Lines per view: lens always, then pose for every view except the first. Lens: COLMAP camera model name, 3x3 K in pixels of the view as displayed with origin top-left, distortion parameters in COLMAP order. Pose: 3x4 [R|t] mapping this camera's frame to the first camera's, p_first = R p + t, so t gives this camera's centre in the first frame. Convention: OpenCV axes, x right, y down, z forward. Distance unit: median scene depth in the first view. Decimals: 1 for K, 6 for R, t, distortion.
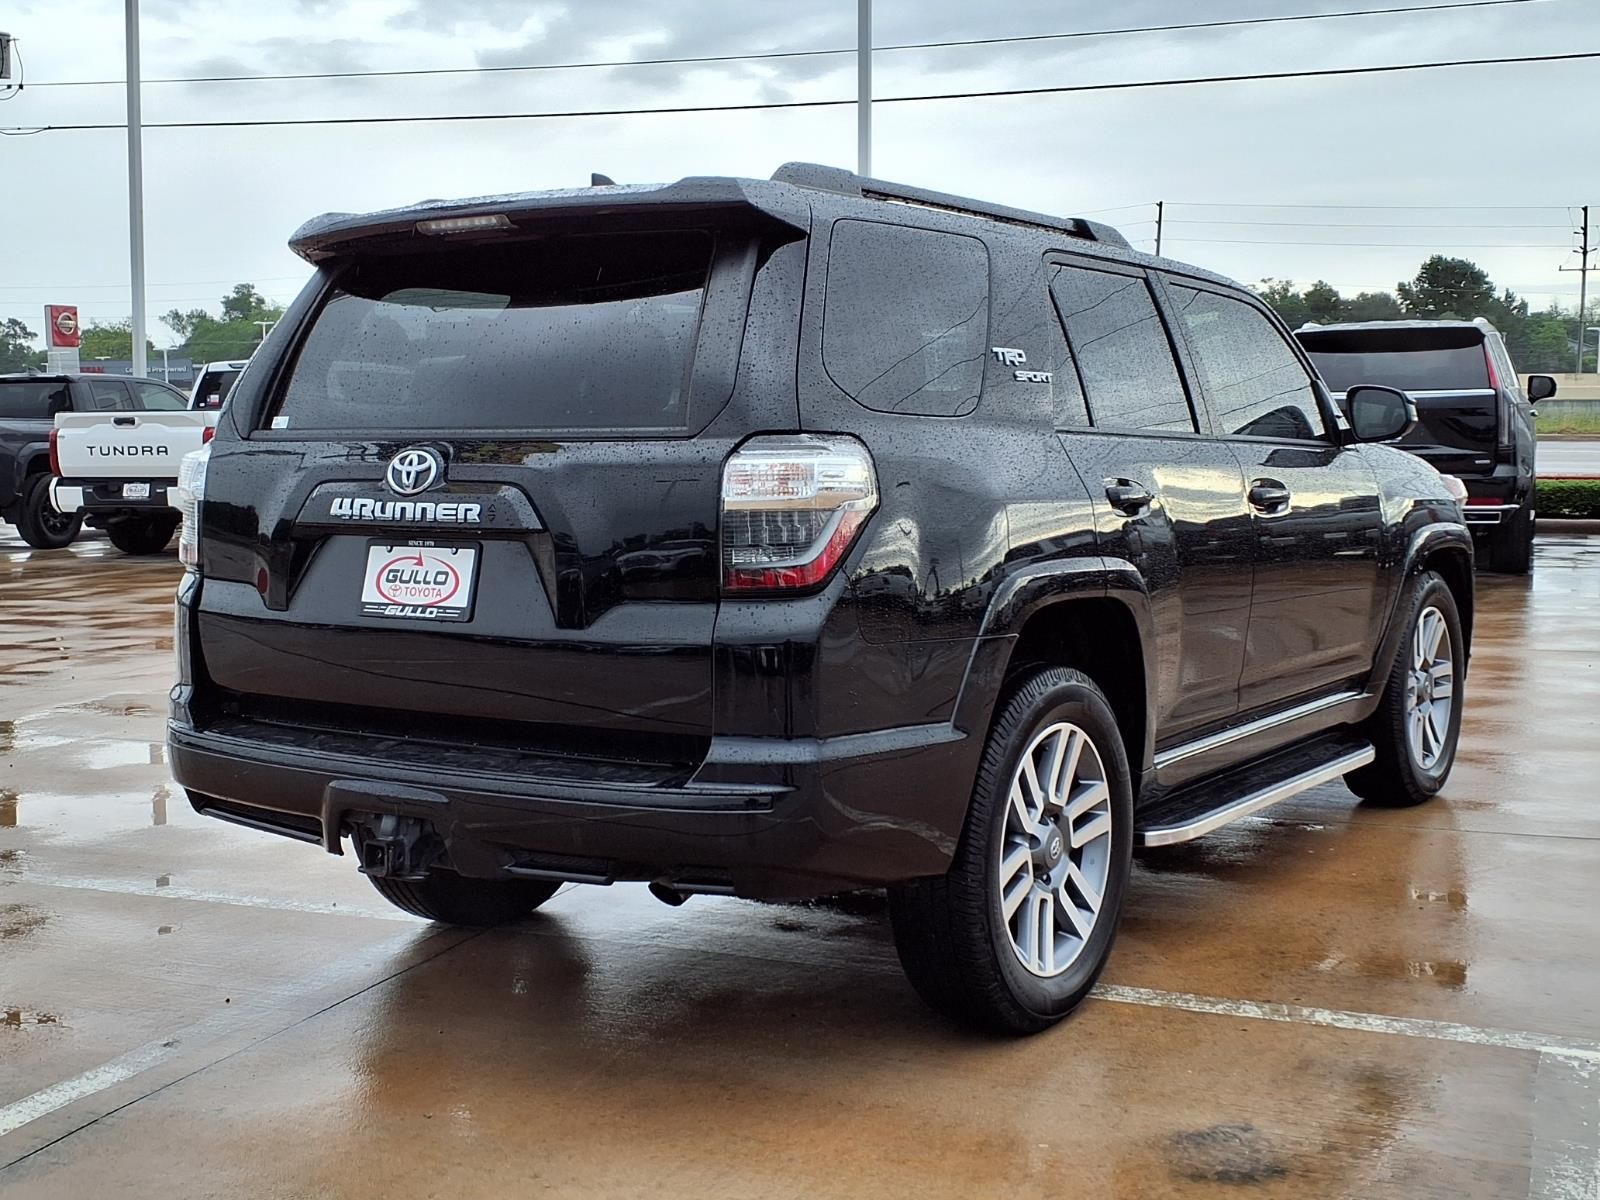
lens RADIAL K [[1865.7, 0, 793.8], [0, 1865.7, 567.4], [0, 0, 1]] dist [0.199292, -0.533065]
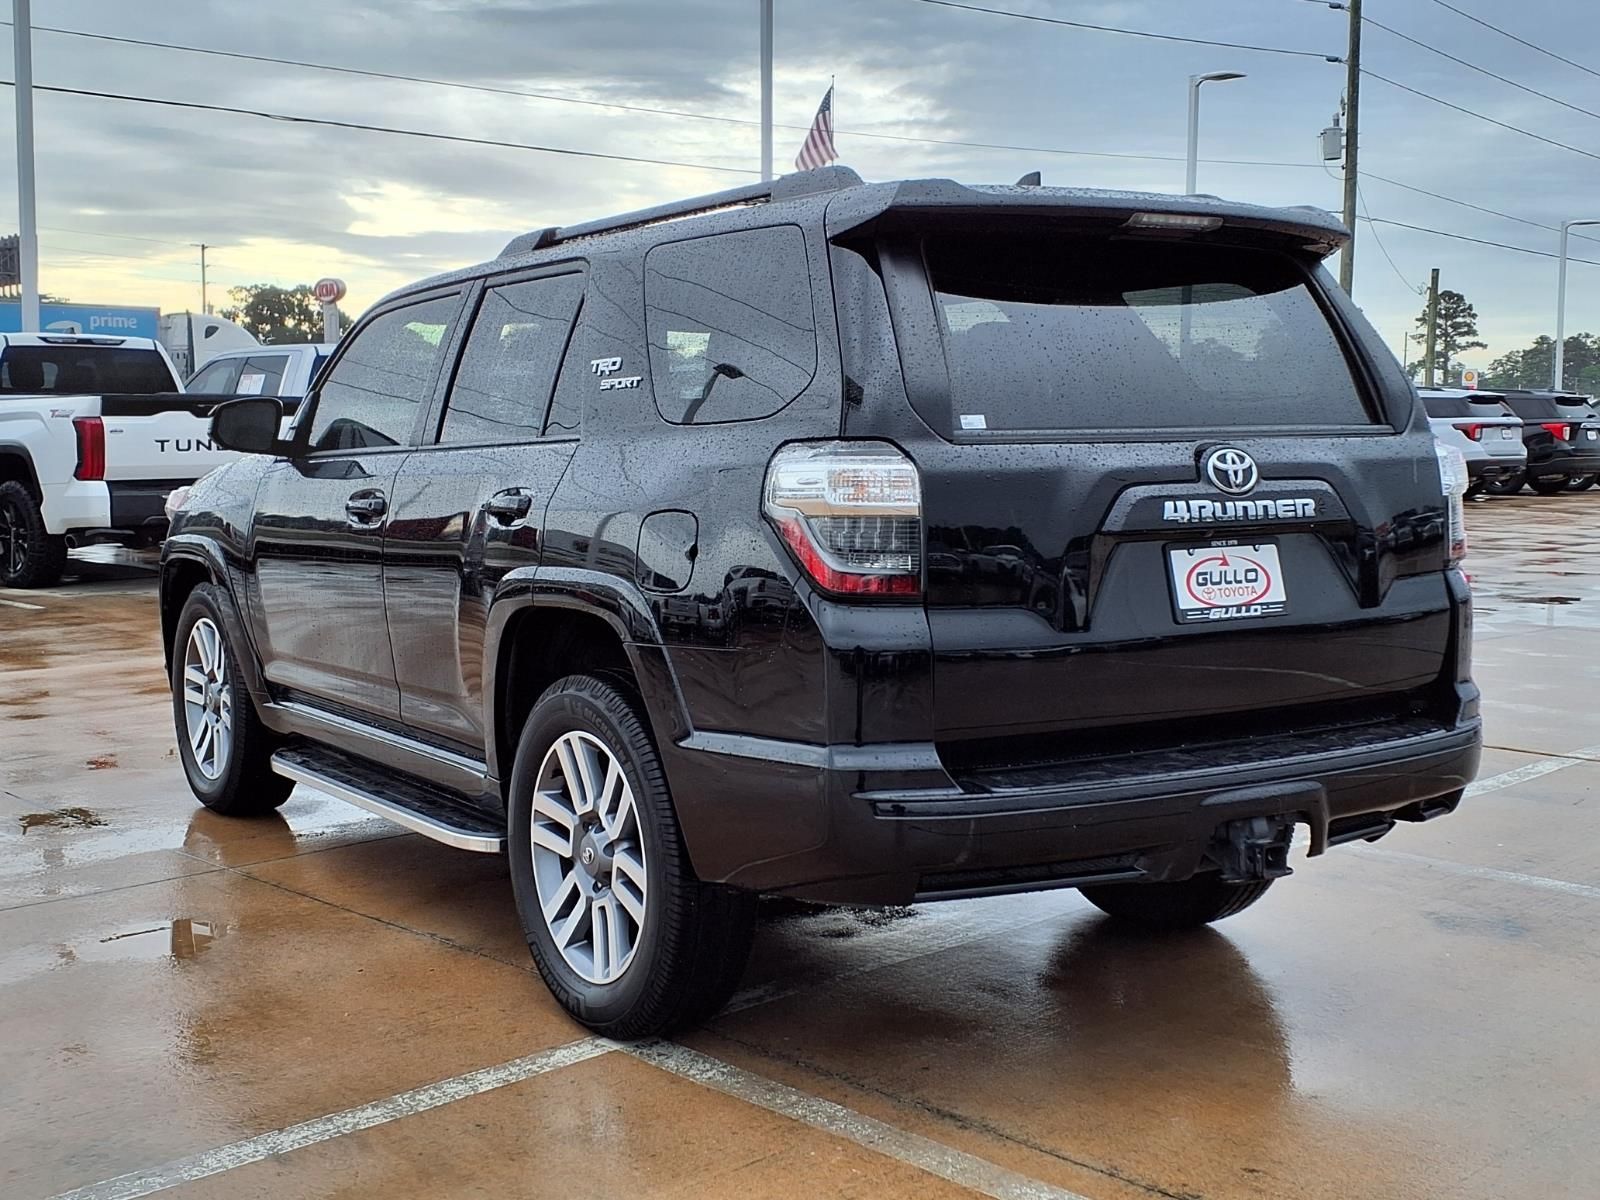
lens RADIAL K [[1865.7, 0, 793.8], [0, 1865.7, 567.4], [0, 0, 1]] dist [0.199292, -0.533065]
pose [[0.393724, -0.060373, 0.917244, -1.195663], [0.071864, 0.996808, 0.034763, -0.050734], [-0.916415, 0.052230, 0.396806, 0.814811]]
